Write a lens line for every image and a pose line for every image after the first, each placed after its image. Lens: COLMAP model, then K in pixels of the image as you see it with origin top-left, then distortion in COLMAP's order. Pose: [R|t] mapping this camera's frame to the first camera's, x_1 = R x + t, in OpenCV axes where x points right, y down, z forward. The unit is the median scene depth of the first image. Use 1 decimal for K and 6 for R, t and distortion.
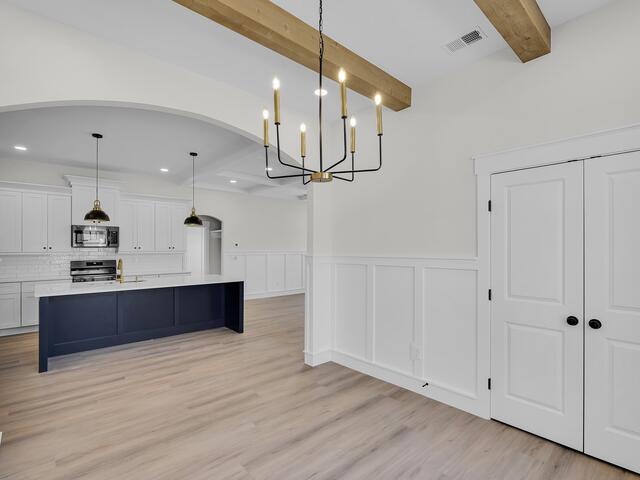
lens RADIAL K [[316.5, 0, 320.2], [0, 316.5, 243.9], [0, 0, 1]] dist [-0.003679, -0.000477]
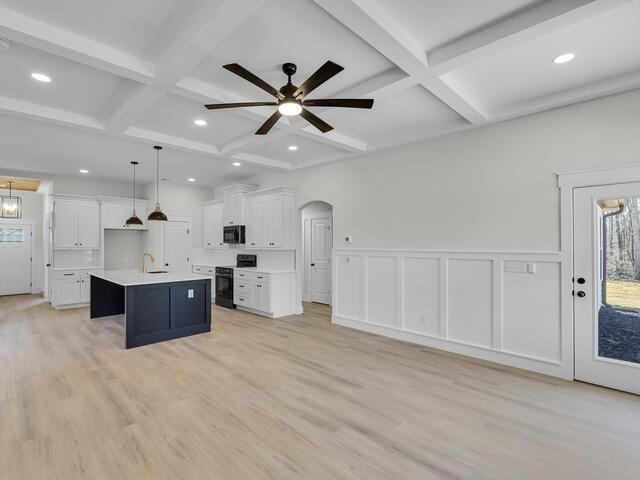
lens RADIAL K [[314.5, 0, 320.0], [0, 314.5, 240.0], [0, 0, 1]] dist [-0.002825, -0.000390]
pose [[0.060805, -0.008672, -0.998112, 0.609754], [0.020264, 0.999767, -0.007452, 0.013891], [0.997944, -0.019773, 0.060966, 1.471537]]
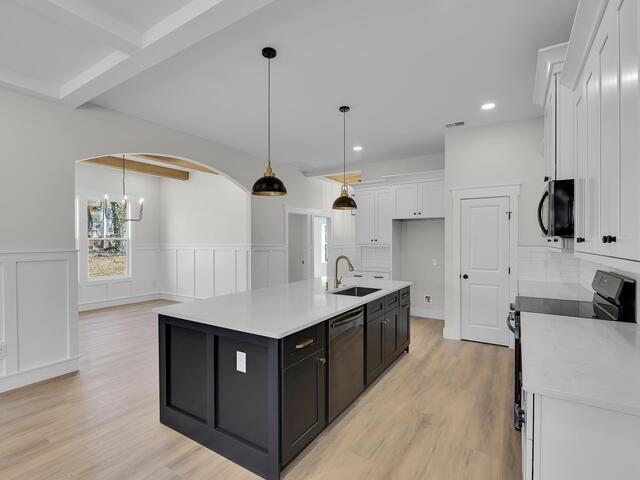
lens RADIAL K [[314.5, 0, 320.0], [0, 314.5, 240.0], [0, 0, 1]] dist [-0.002825, -0.000390]
pose [[-0.962401, -0.000074, -0.271632, -0.347447], [0.005828, 0.999764, -0.020920, 0.022548], [0.271569, -0.021717, -0.962174, 1.533236]]
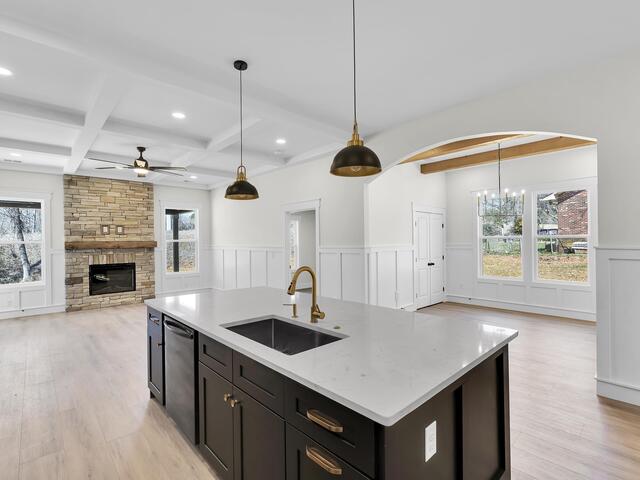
lens RADIAL K [[314.5, 0, 320.0], [0, 314.5, 240.0], [0, 0, 1]] dist [-0.002825, -0.000390]
pose [[-0.016120, 0.005830, 0.999853, -0.950458], [-0.003849, 0.999975, -0.005893, 0.010061], [-0.999863, -0.003944, -0.016097, 0.888590]]
